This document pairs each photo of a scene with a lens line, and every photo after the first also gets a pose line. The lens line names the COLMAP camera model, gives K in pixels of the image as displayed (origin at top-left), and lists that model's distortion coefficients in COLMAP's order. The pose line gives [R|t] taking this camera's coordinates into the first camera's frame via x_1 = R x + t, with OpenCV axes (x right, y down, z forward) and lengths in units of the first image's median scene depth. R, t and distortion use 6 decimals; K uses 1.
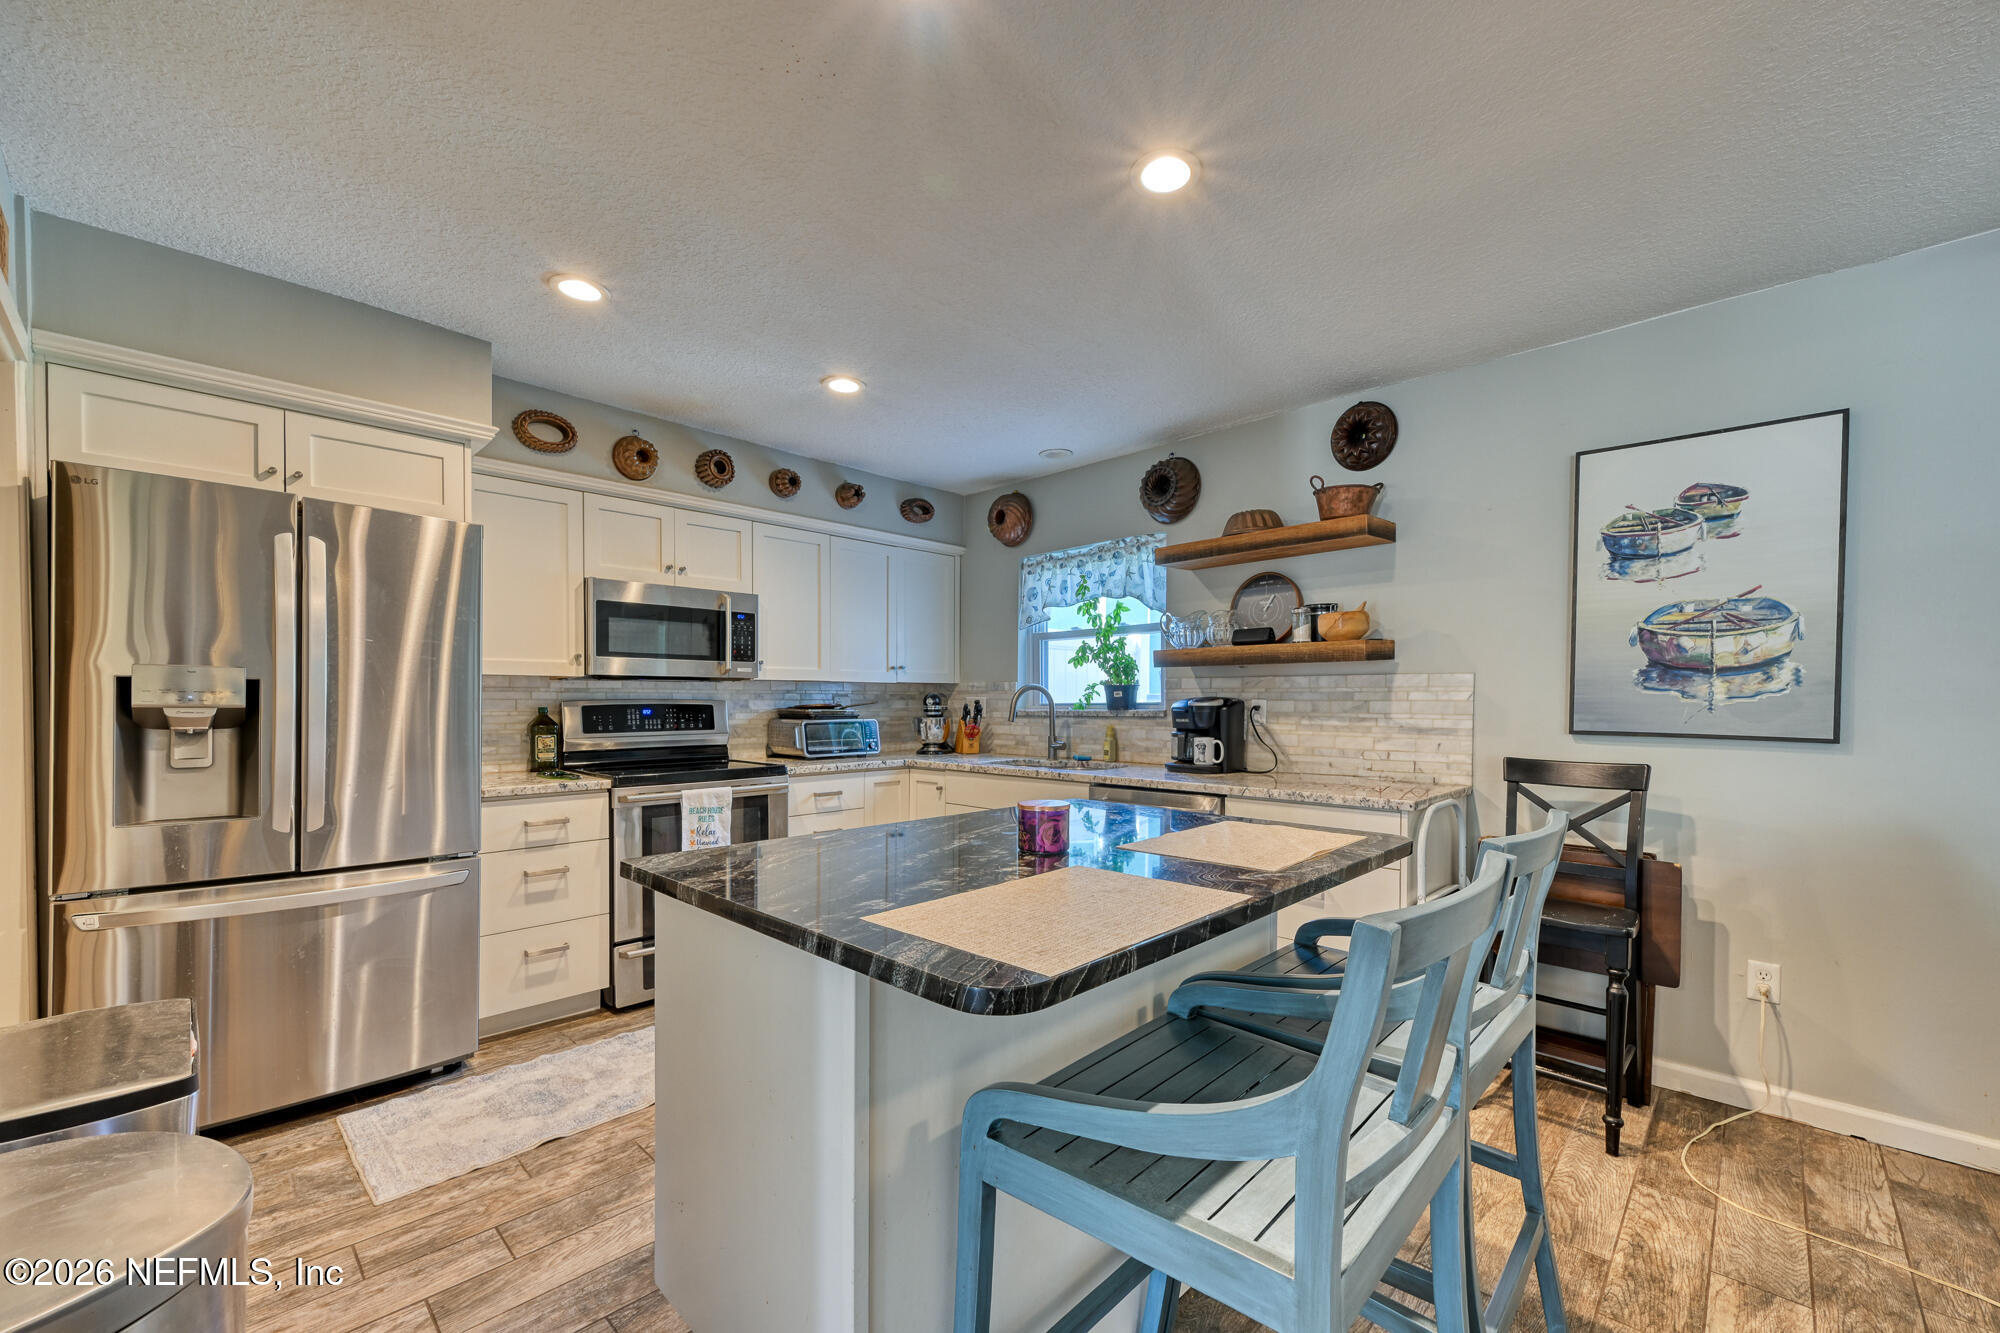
lens RADIAL K [[788.2, 0, 1011.7], [0, 788.2, 716.2], [0, 0, 1]] dist [-0.005908, 0.001252]
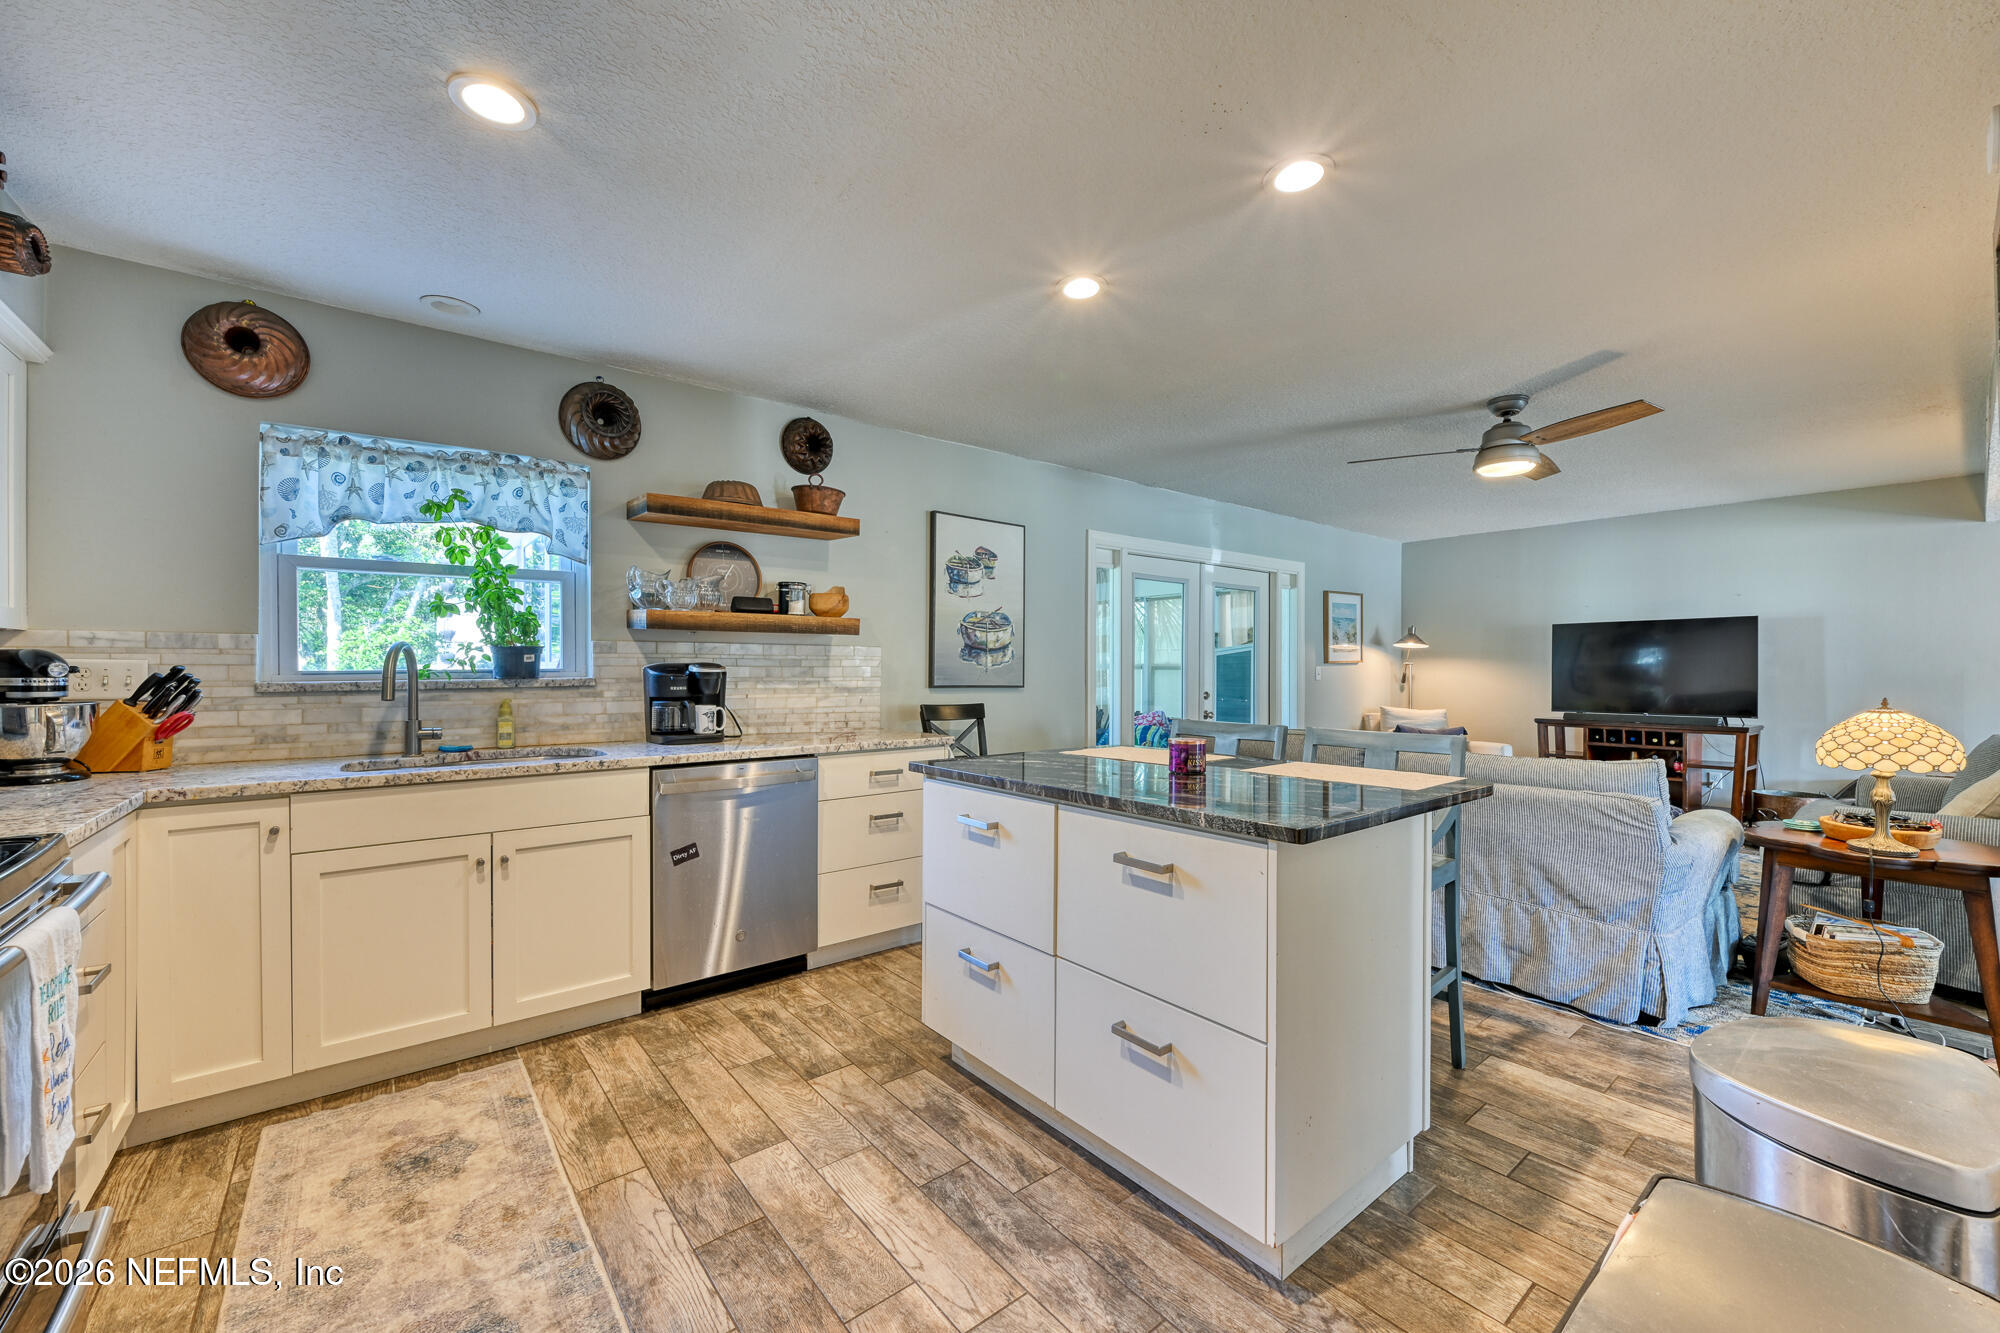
lens RADIAL K [[788.2, 0, 991.8], [0, 788.2, 669.1], [0, 0, 1]] dist [-0.005908, 0.001252]
pose [[0.141246, -0.000921, 0.989974, -0.694373], [0.020311, 0.999792, -0.001968, -0.008287], [-0.989766, 0.020386, 0.141235, 0.552592]]
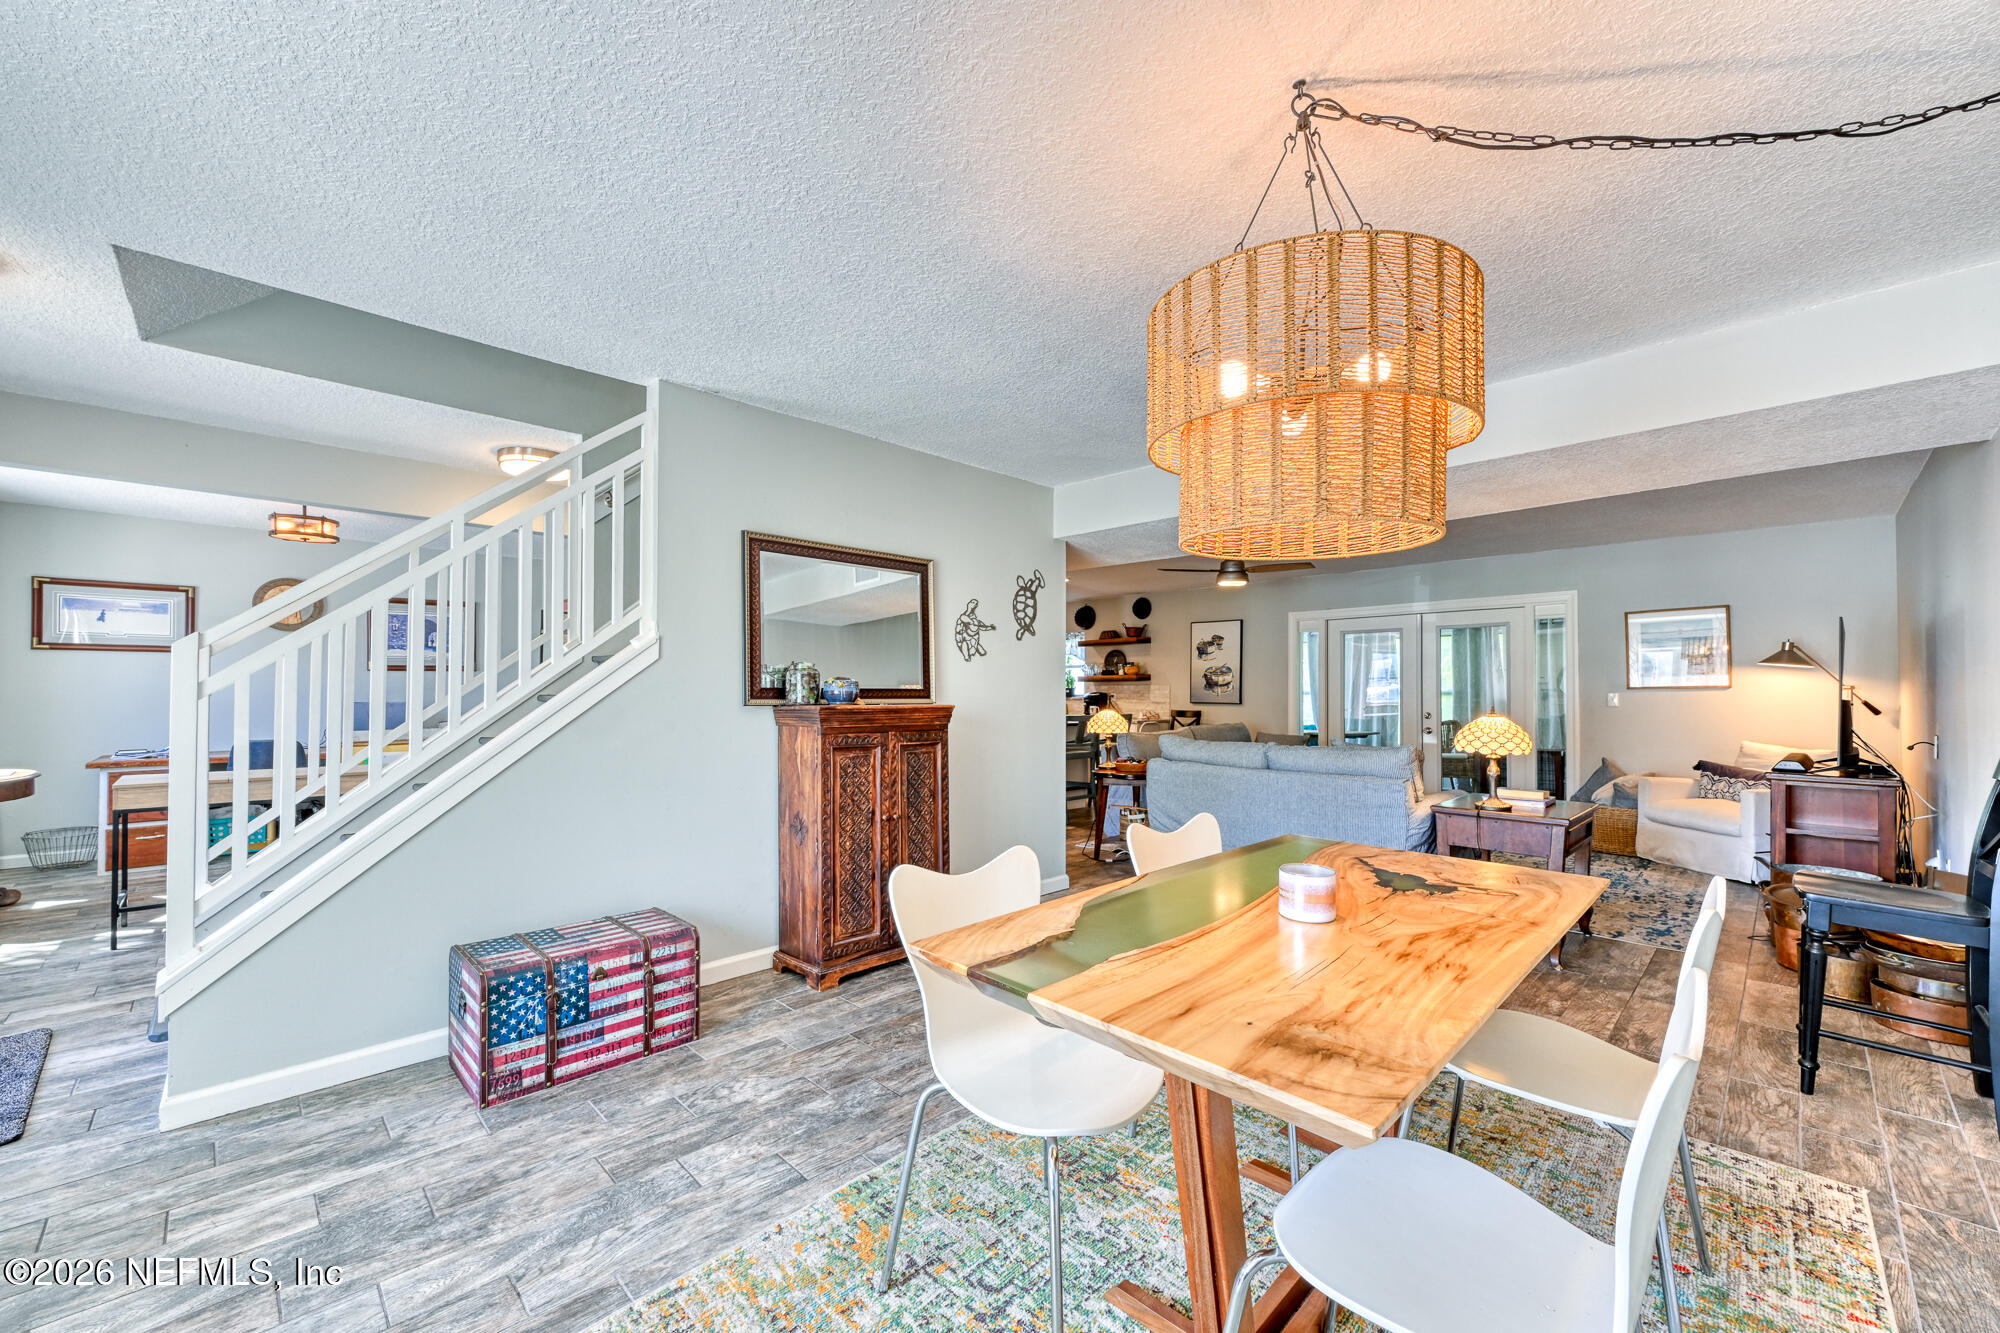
lens RADIAL K [[788.2, 0, 995.0], [0, 788.2, 684.7], [0, 0, 1]] dist [-0.005908, 0.001252]
pose [[0.999235, 0.000647, -0.039102, -0.008821], [-0.002055, 0.999350, -0.035983, 0.055971], [0.039053, 0.036036, 0.998587, -2.072562]]
